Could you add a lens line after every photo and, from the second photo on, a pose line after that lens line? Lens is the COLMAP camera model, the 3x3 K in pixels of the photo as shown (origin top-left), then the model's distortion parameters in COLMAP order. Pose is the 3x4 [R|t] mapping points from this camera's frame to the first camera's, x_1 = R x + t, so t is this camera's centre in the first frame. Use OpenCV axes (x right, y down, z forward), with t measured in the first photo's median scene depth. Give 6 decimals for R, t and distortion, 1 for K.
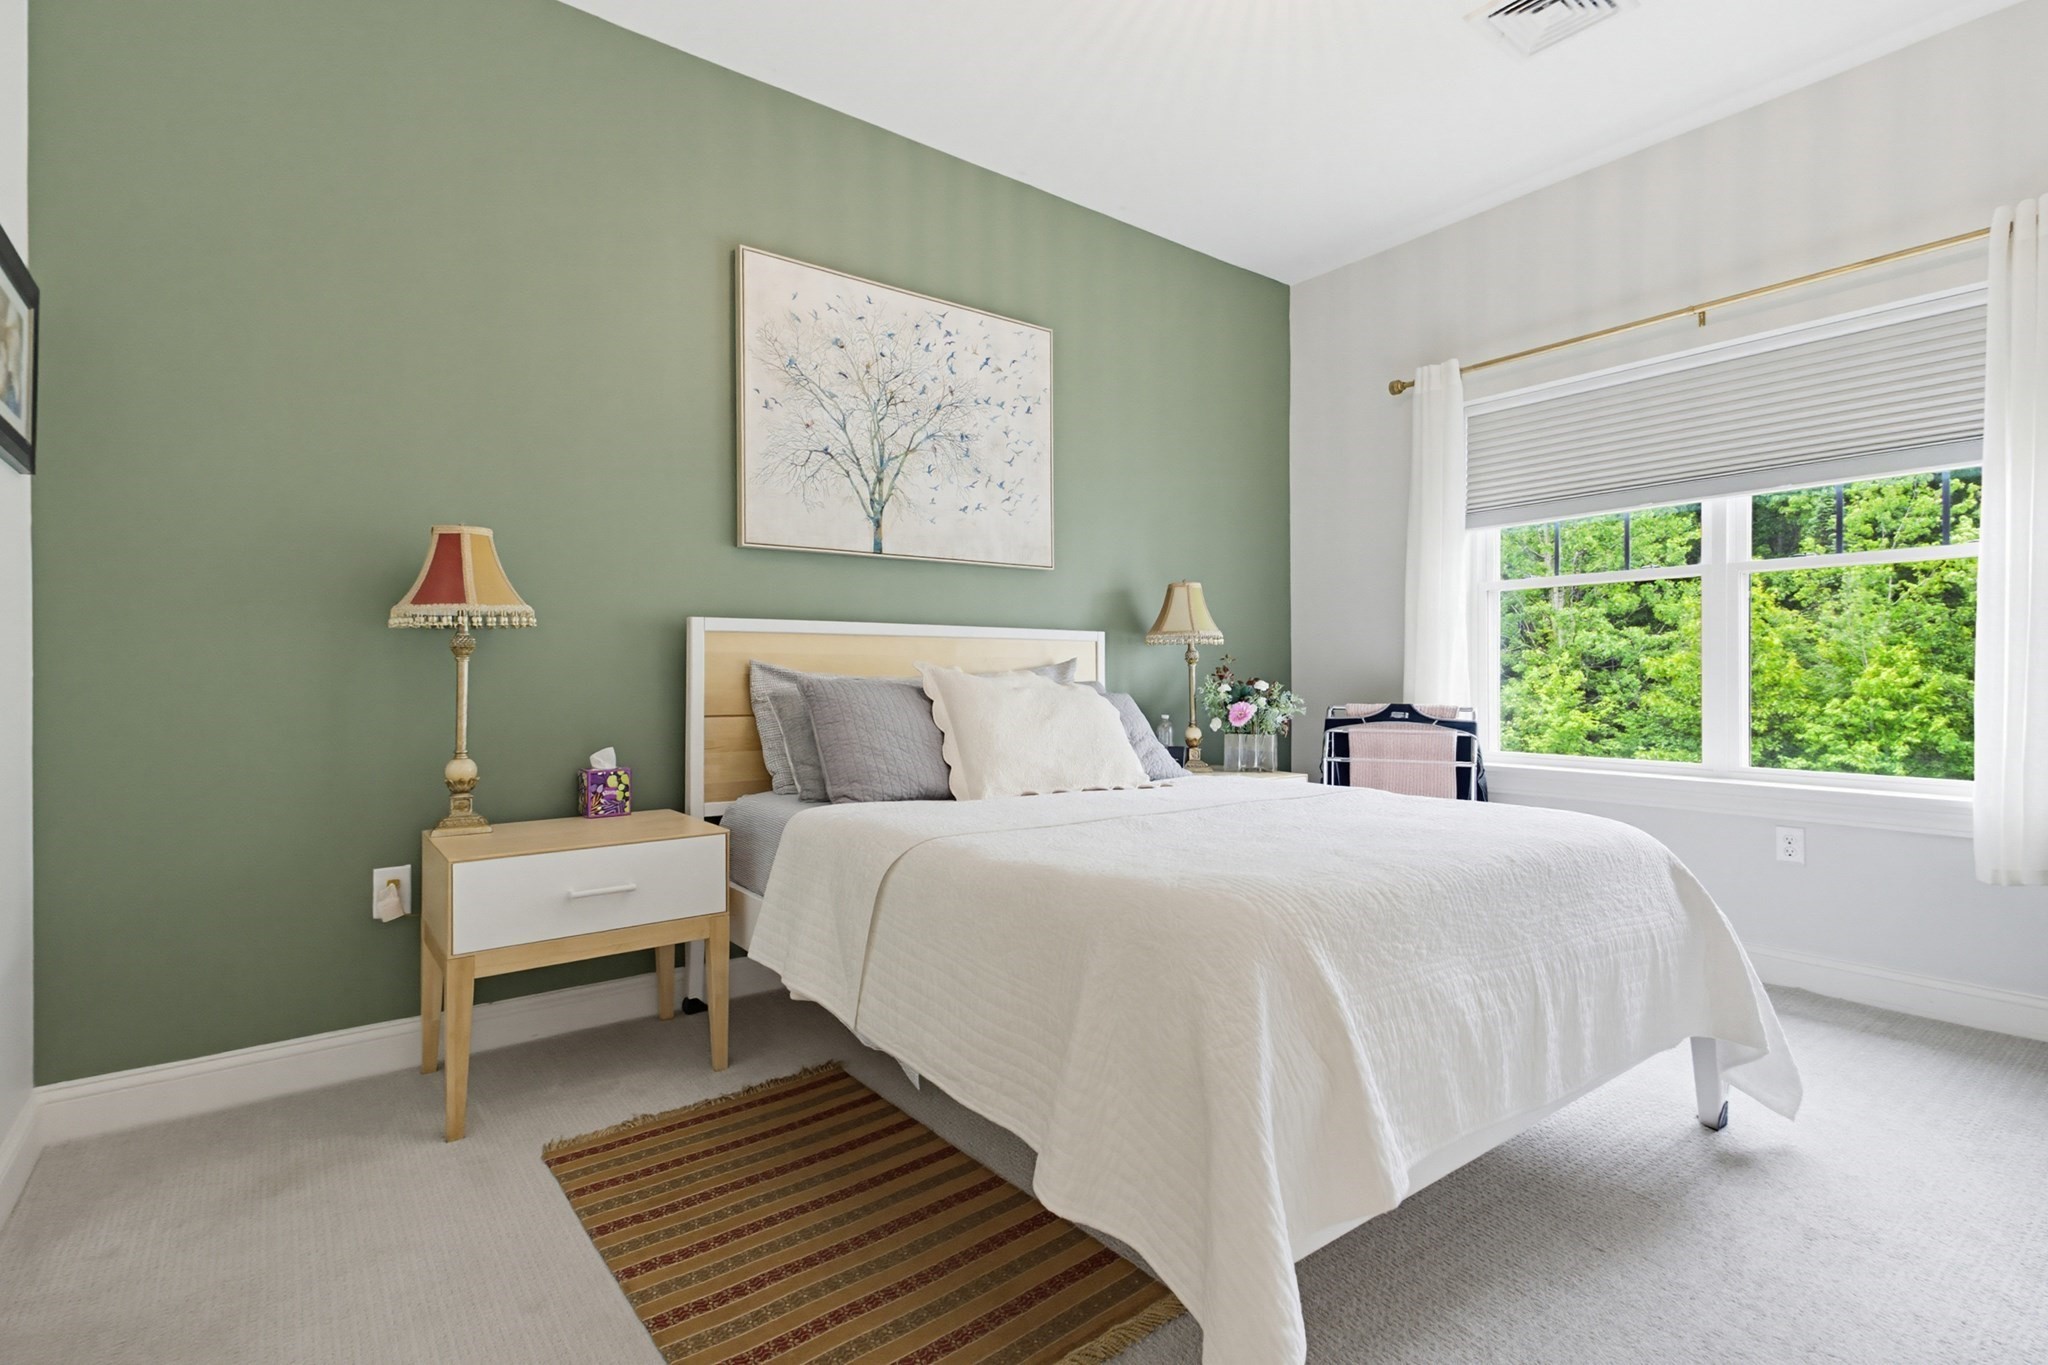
lens RADIAL K [[959.0, 0, 1045.6], [0, 959.0, 671.3], [0, 0, 1]] dist [0.016666, -0.000559]
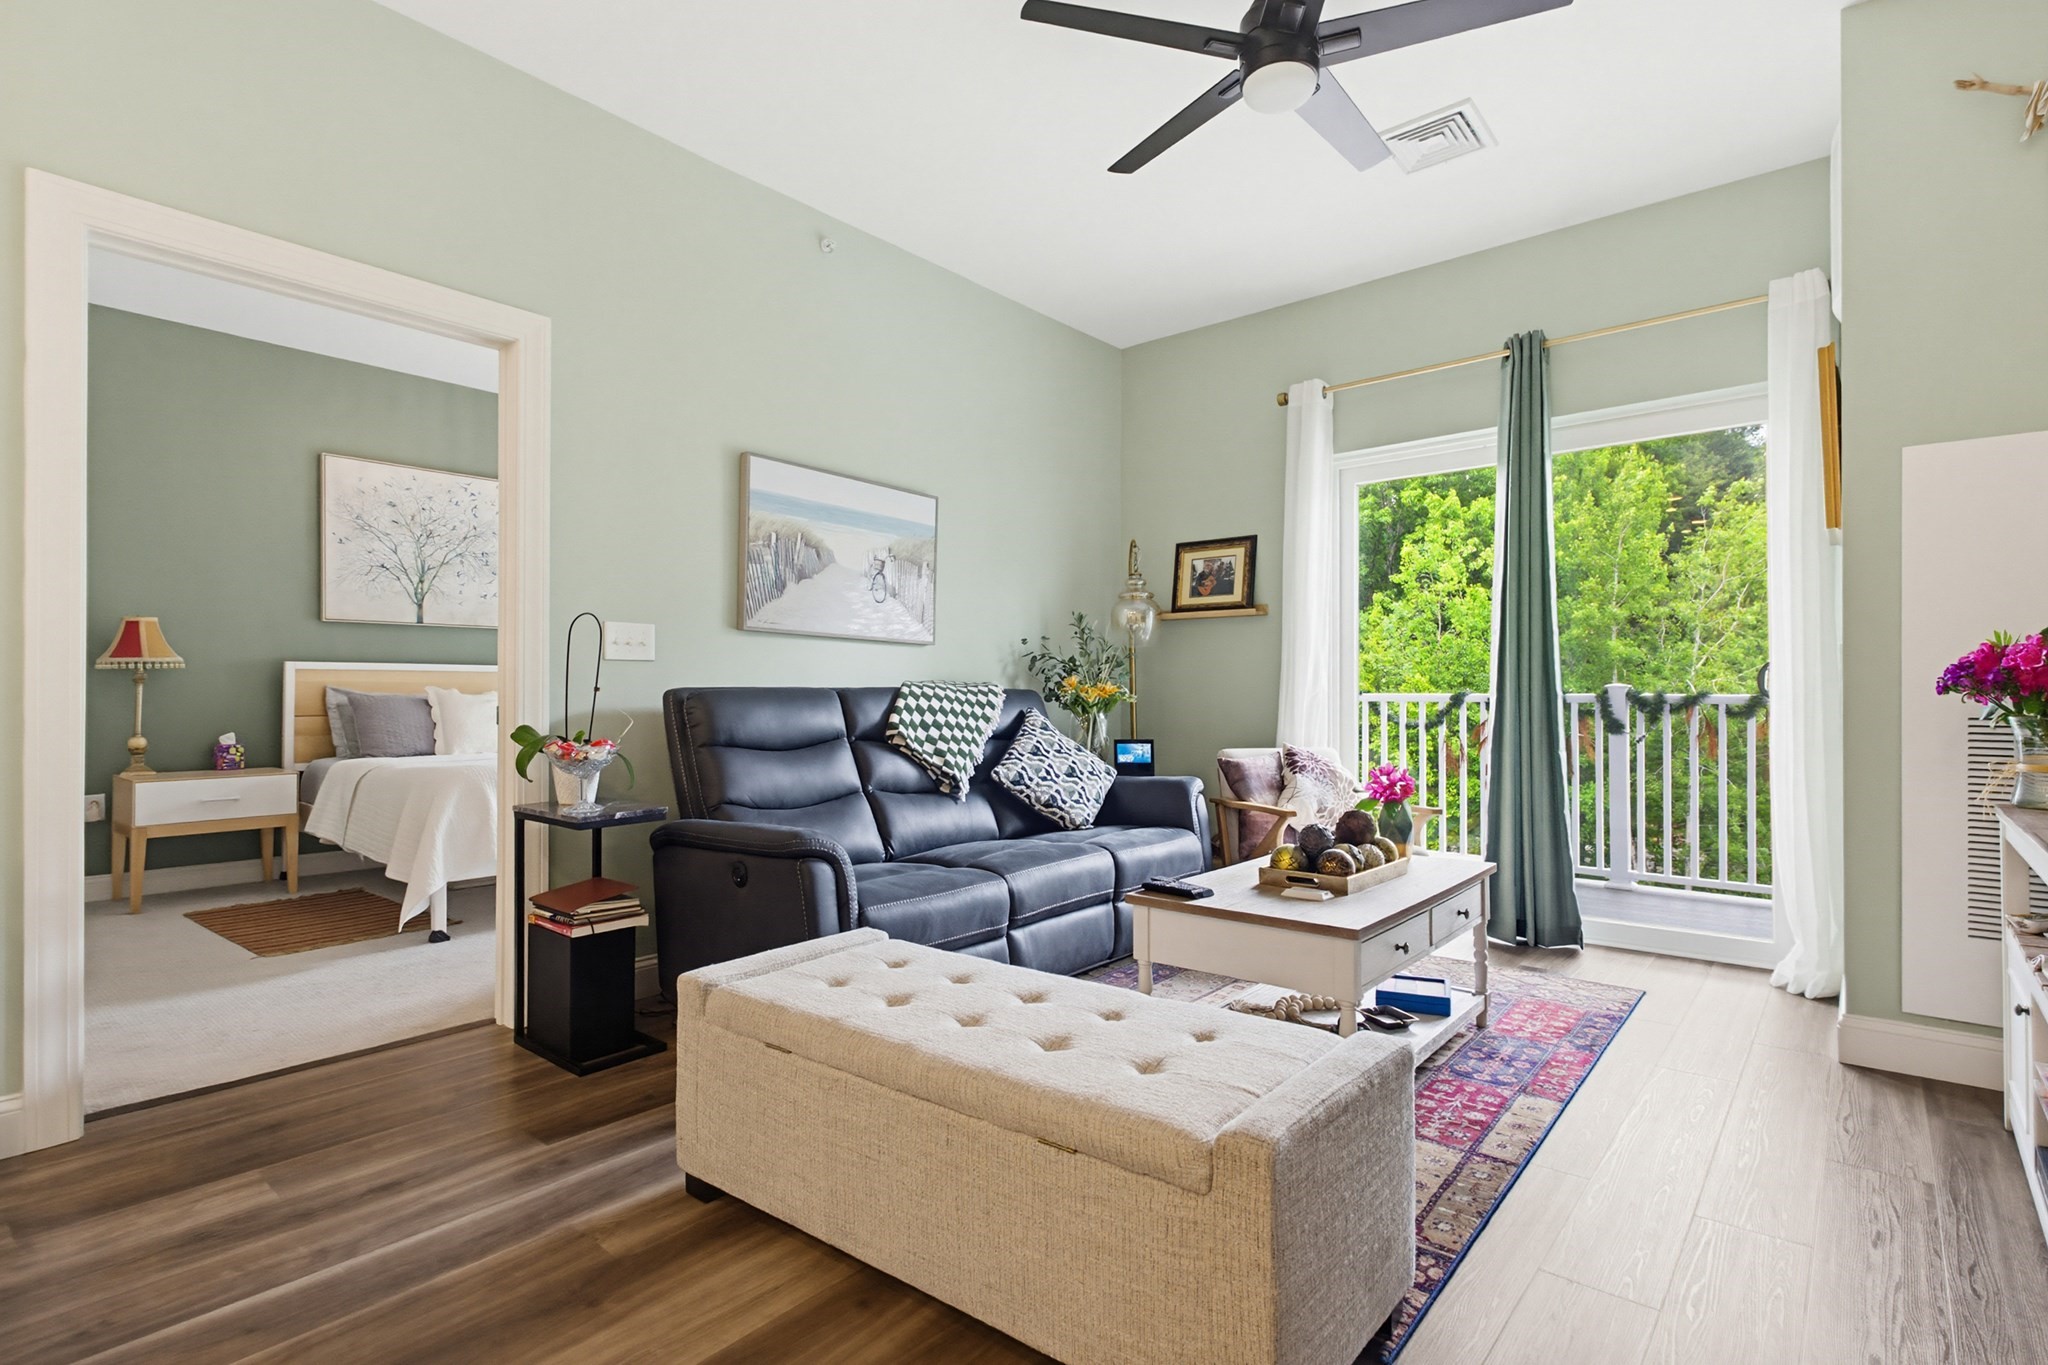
lens RADIAL K [[984.7, 0, 1051.0], [0, 984.7, 683.1], [0, 0, 1]] dist [0.019140, -0.000424]
pose [[0.976949, 0.003172, 0.213451, 0.562088], [-0.001823, 0.999977, -0.006516, -0.005004], [-0.213467, 0.005977, 0.976932, -1.005581]]
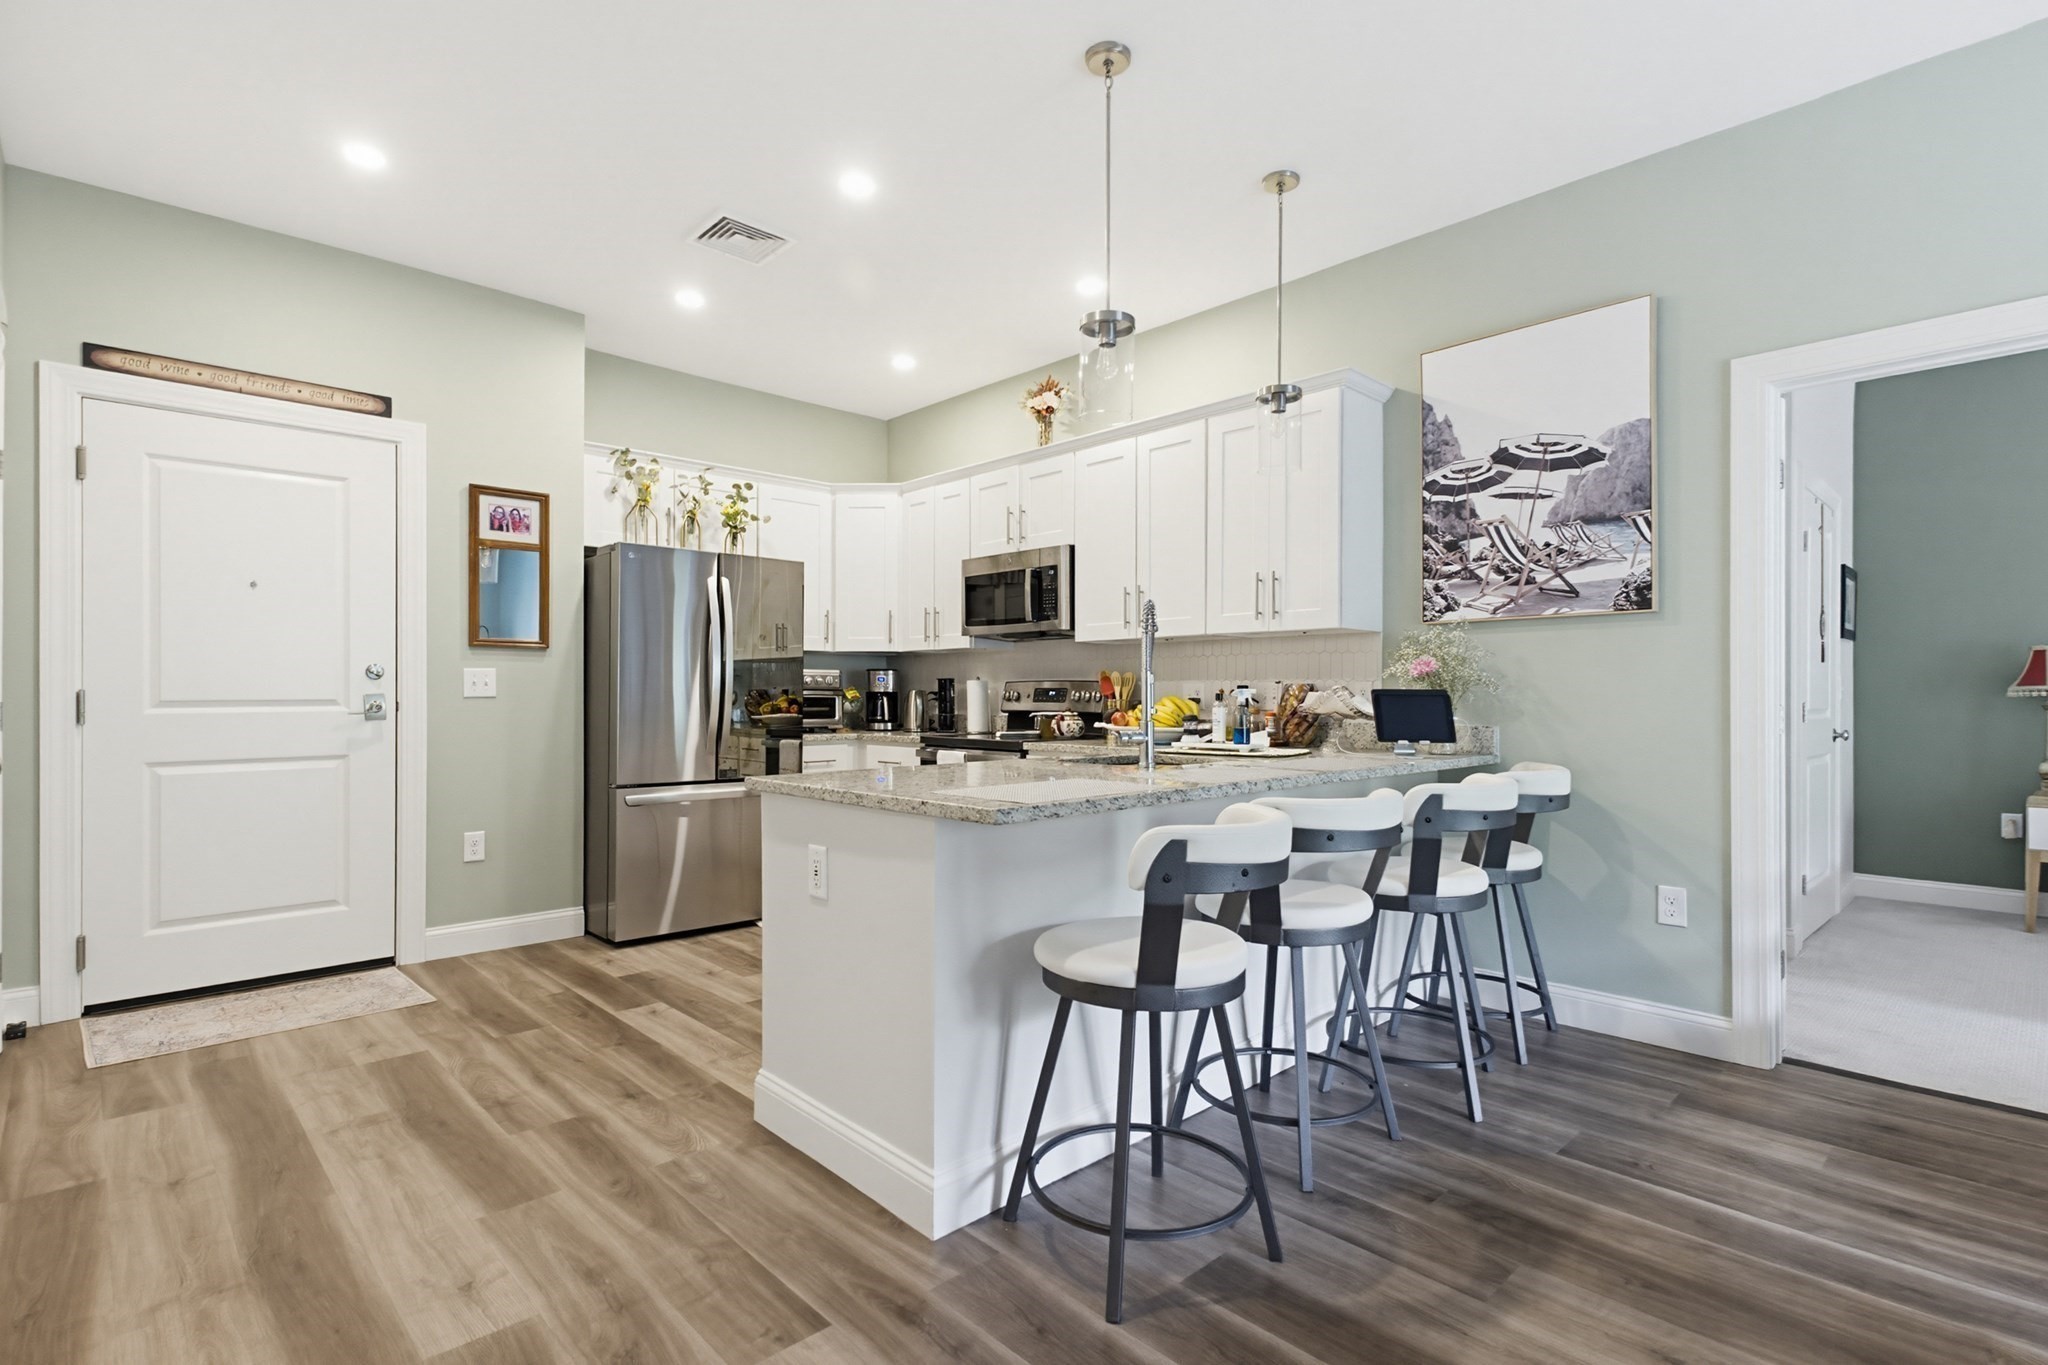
lens RADIAL K [[977.4, 0, 1044.6], [0, 977.4, 693.1], [0, 0, 1]] dist [0.013850, -0.000240]
pose [[0.112037, -0.001797, -0.993702, 0.883585], [0.004715, 0.999988, -0.001277, -0.043759], [0.993693, -0.004542, 0.112044, -0.949917]]
